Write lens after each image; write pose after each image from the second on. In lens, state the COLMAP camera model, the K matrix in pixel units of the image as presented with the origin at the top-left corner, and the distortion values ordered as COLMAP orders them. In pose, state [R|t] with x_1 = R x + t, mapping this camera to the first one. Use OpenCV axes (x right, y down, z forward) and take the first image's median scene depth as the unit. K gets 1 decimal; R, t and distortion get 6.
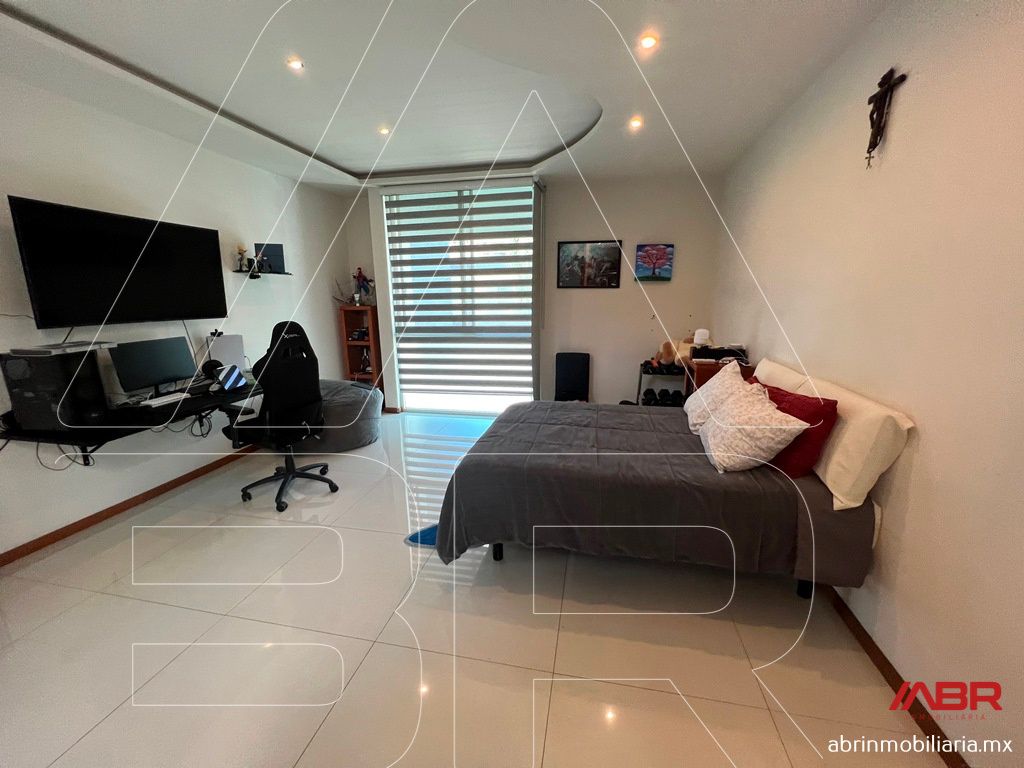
lens RADIAL K [[409.2, 0, 503.4], [0, 409.2, 388.5], [0, 0, 1]] dist [0.001310, -0.000203]
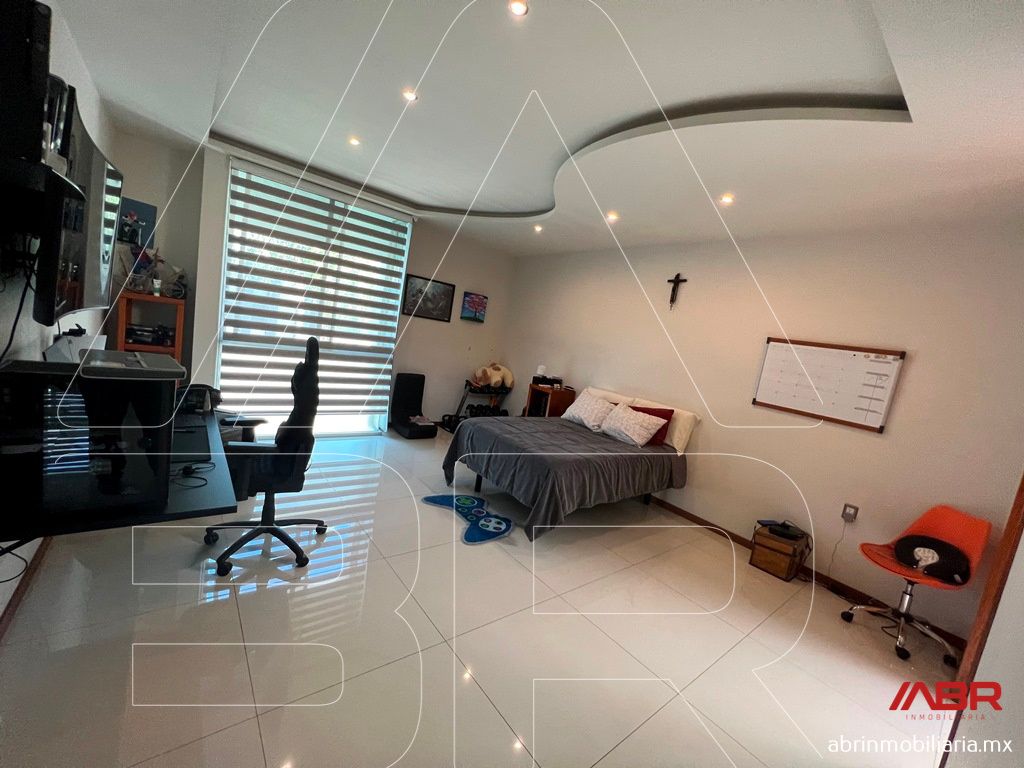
lens RADIAL K [[409.2, 0, 512.9], [0, 409.2, 384.2], [0, 0, 1]] dist [0.001310, -0.000203]
pose [[0.626171, 0.014539, 0.779550, -0.574744], [0.015906, 0.999380, -0.031416, -0.020538], [-0.779523, 0.032071, 0.625552, 0.096642]]
